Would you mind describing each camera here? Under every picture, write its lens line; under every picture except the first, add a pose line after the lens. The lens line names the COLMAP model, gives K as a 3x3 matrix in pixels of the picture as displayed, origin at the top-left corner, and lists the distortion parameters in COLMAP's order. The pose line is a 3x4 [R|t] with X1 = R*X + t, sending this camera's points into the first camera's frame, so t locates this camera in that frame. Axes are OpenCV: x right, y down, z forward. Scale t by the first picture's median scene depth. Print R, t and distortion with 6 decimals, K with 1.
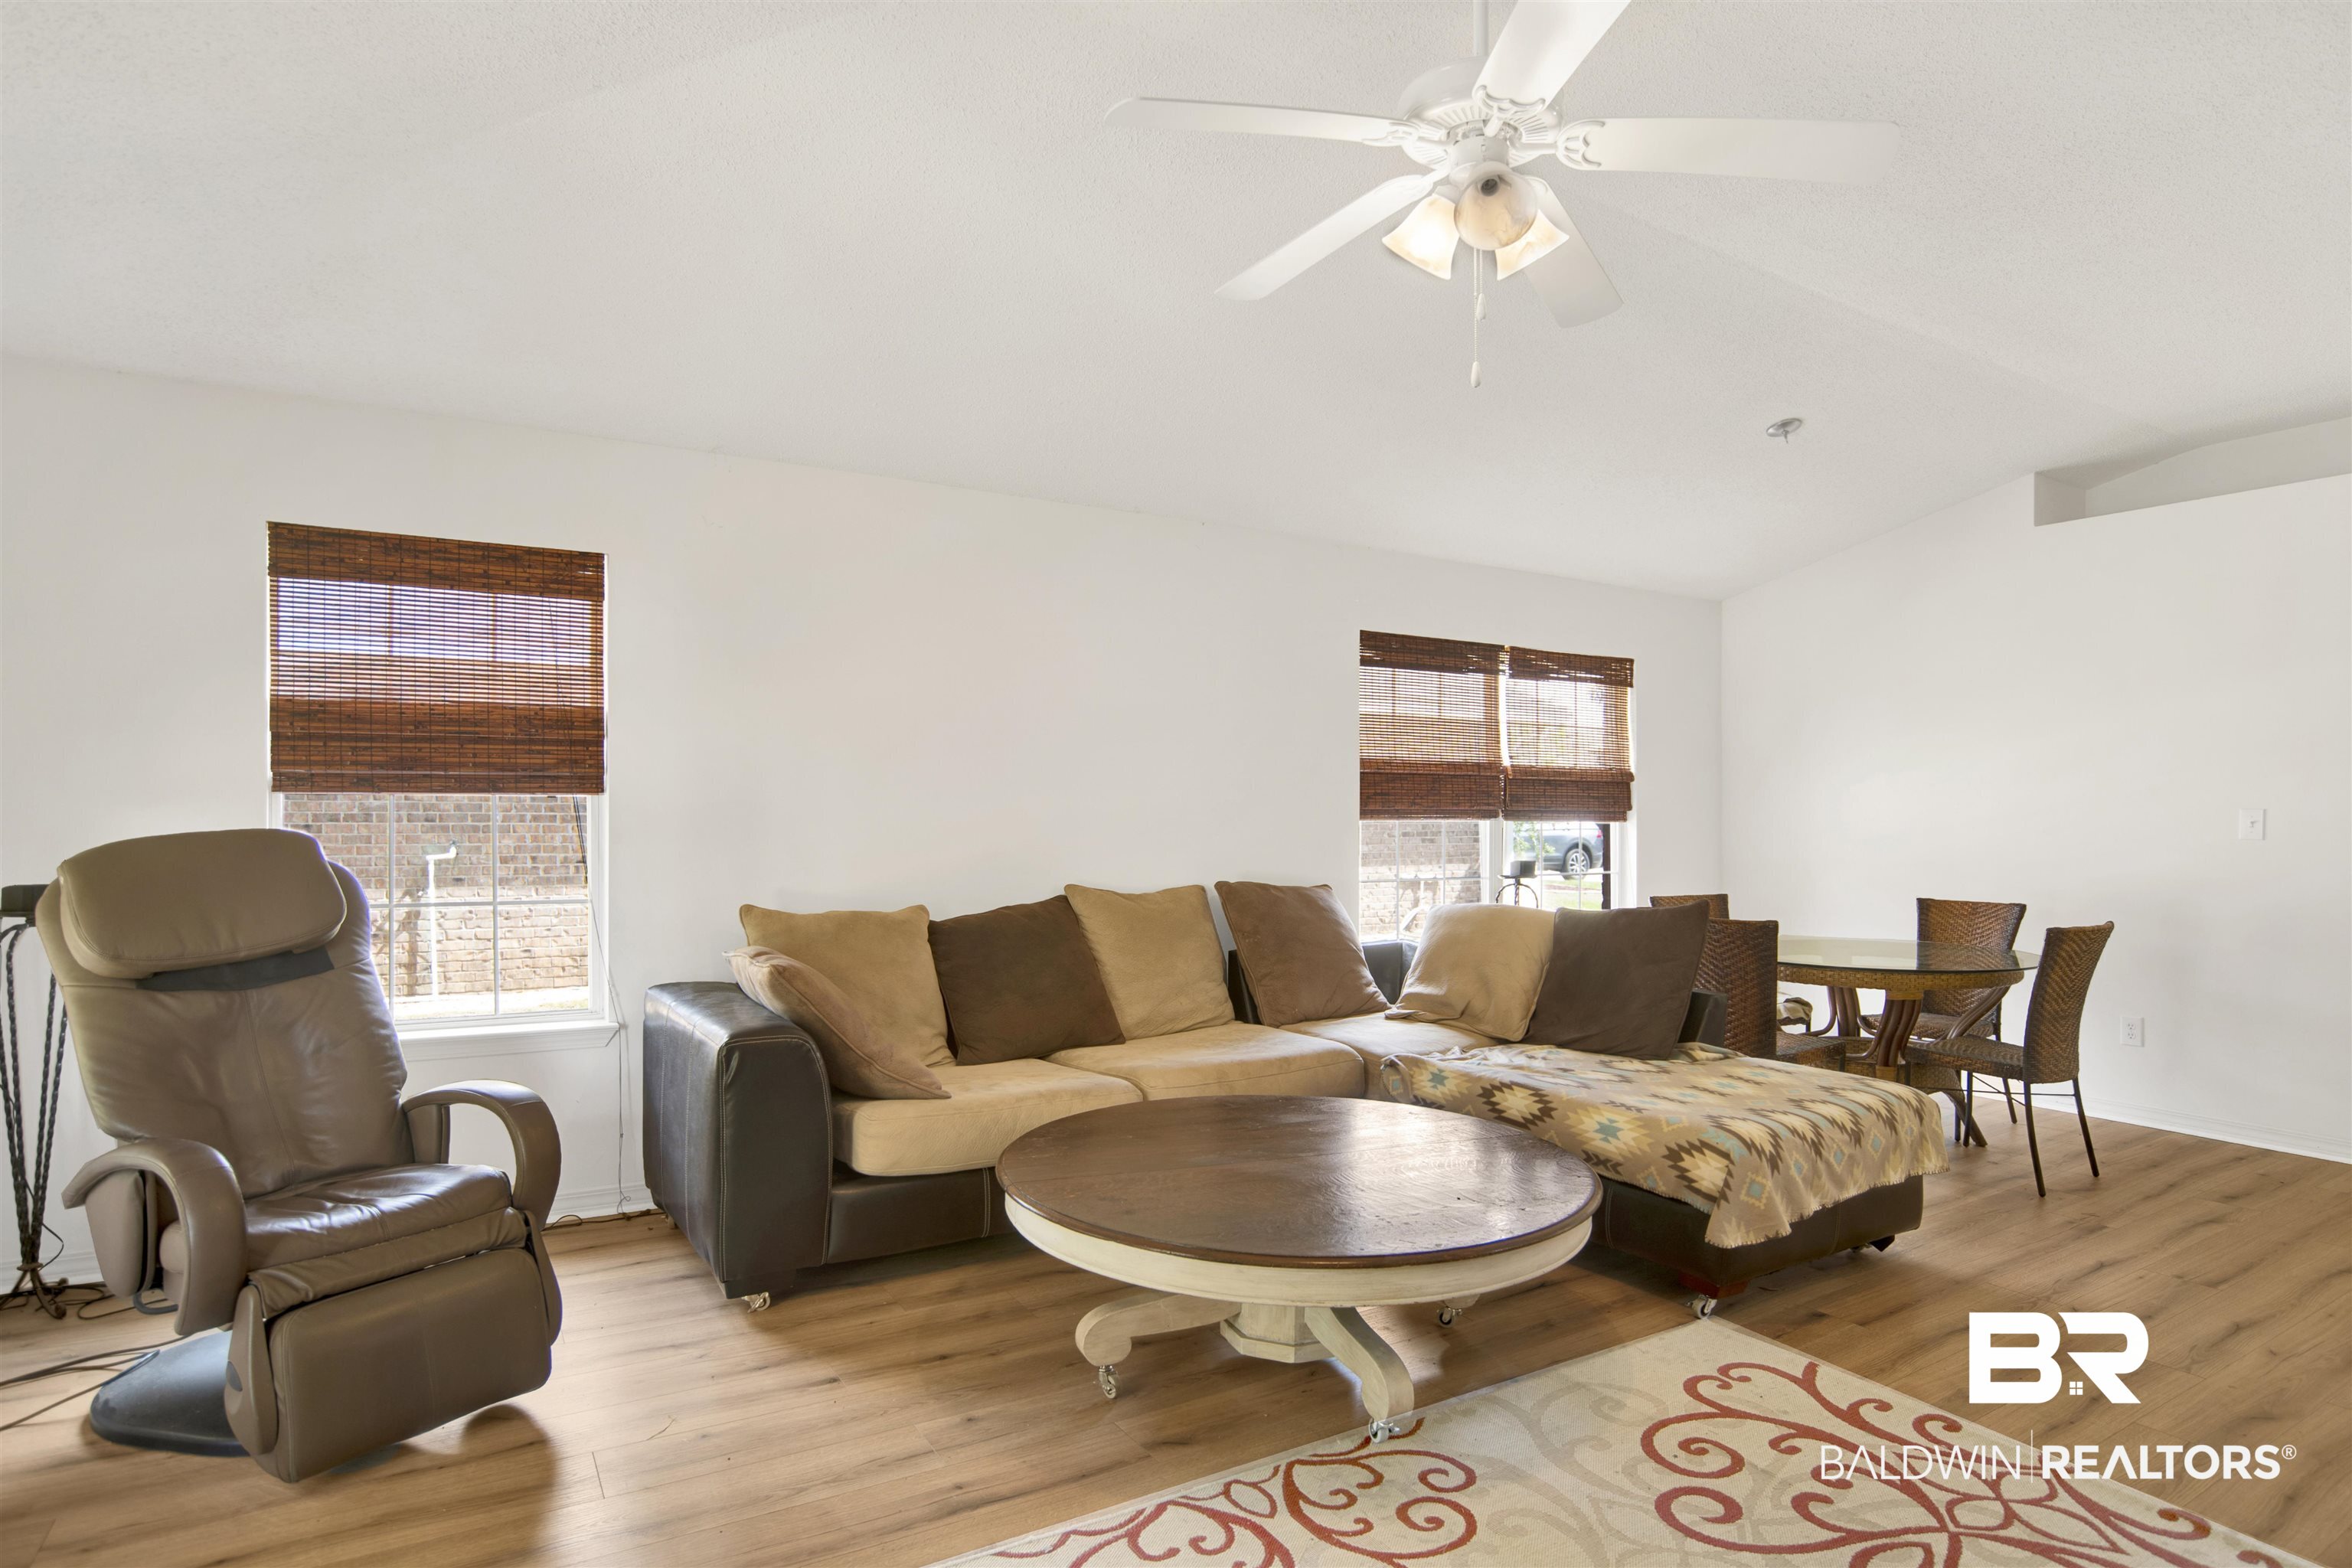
lens RADIAL K [[1262.8, 0, 1183.9], [0, 1262.8, 791.7], [0, 0, 1]] dist [-0.059669, 0.015634]
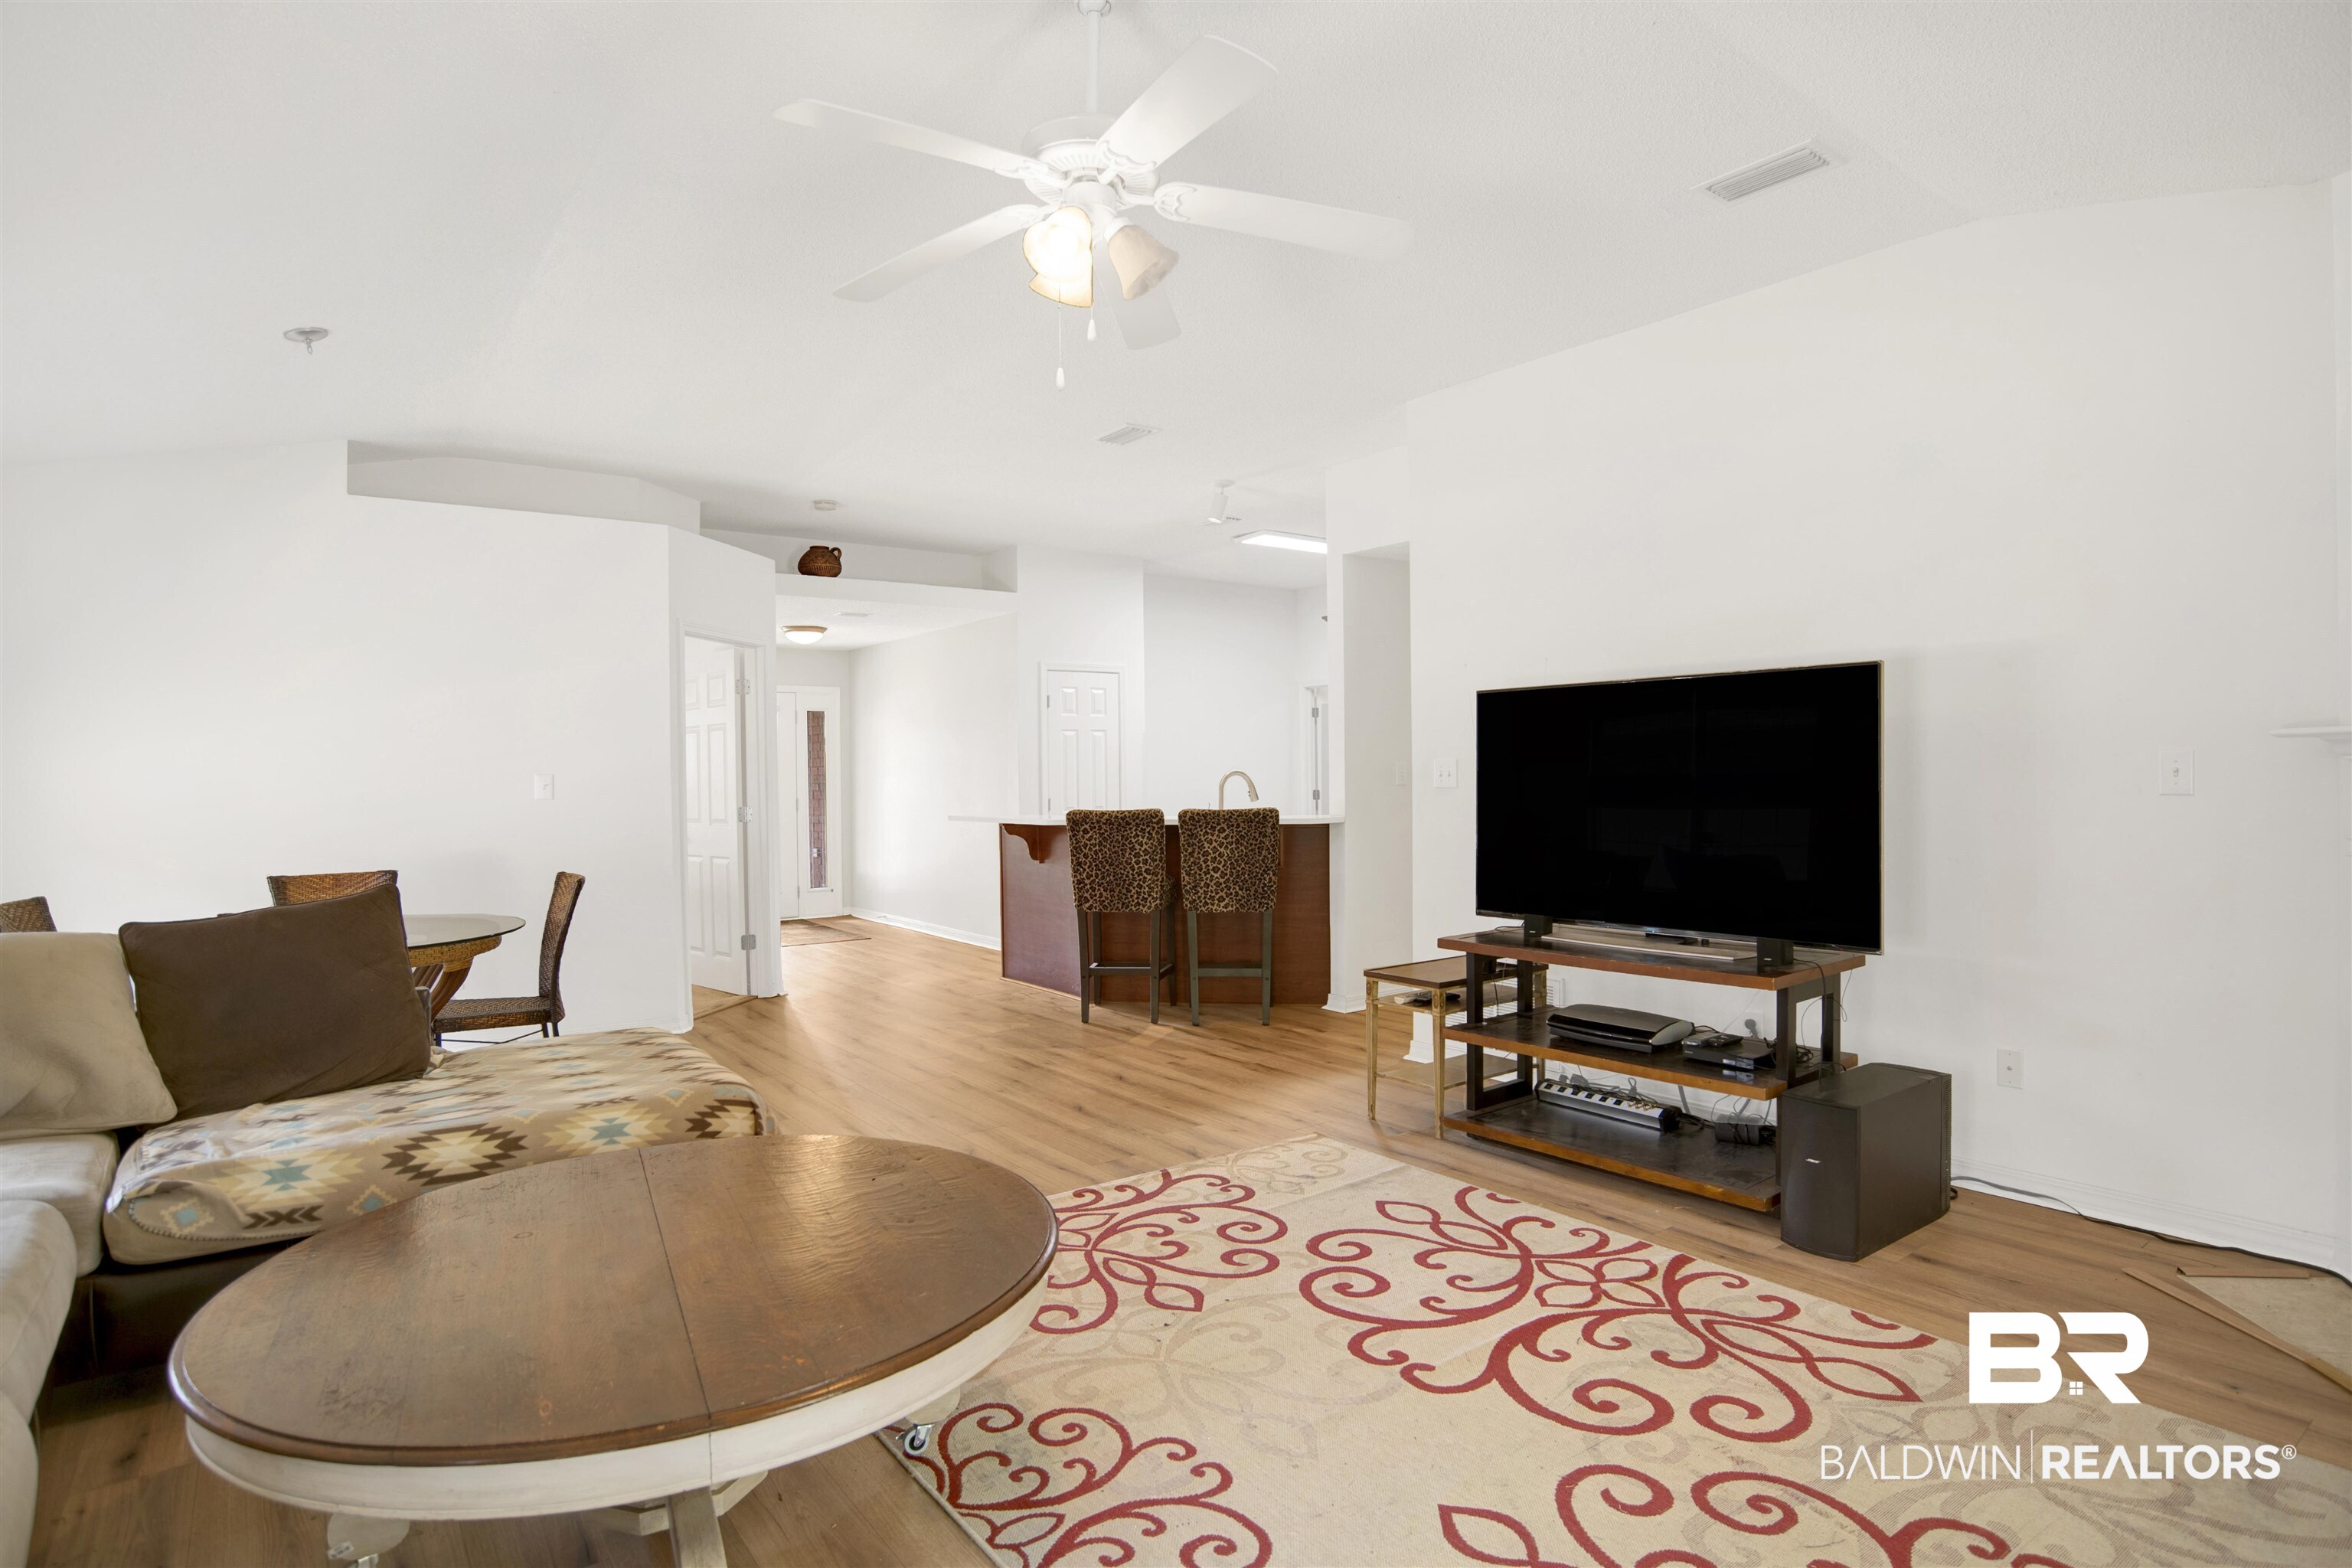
lens RADIAL K [[1262.8, 0, 1175.3], [0, 1262.8, 776.7], [0, 0, 1]] dist [-0.059669, 0.015634]
pose [[-0.105737, -0.009094, 0.994352, -0.721869], [-0.004861, 0.999951, 0.008629, 0.004284], [-0.994382, -0.003922, -0.105776, 0.829037]]
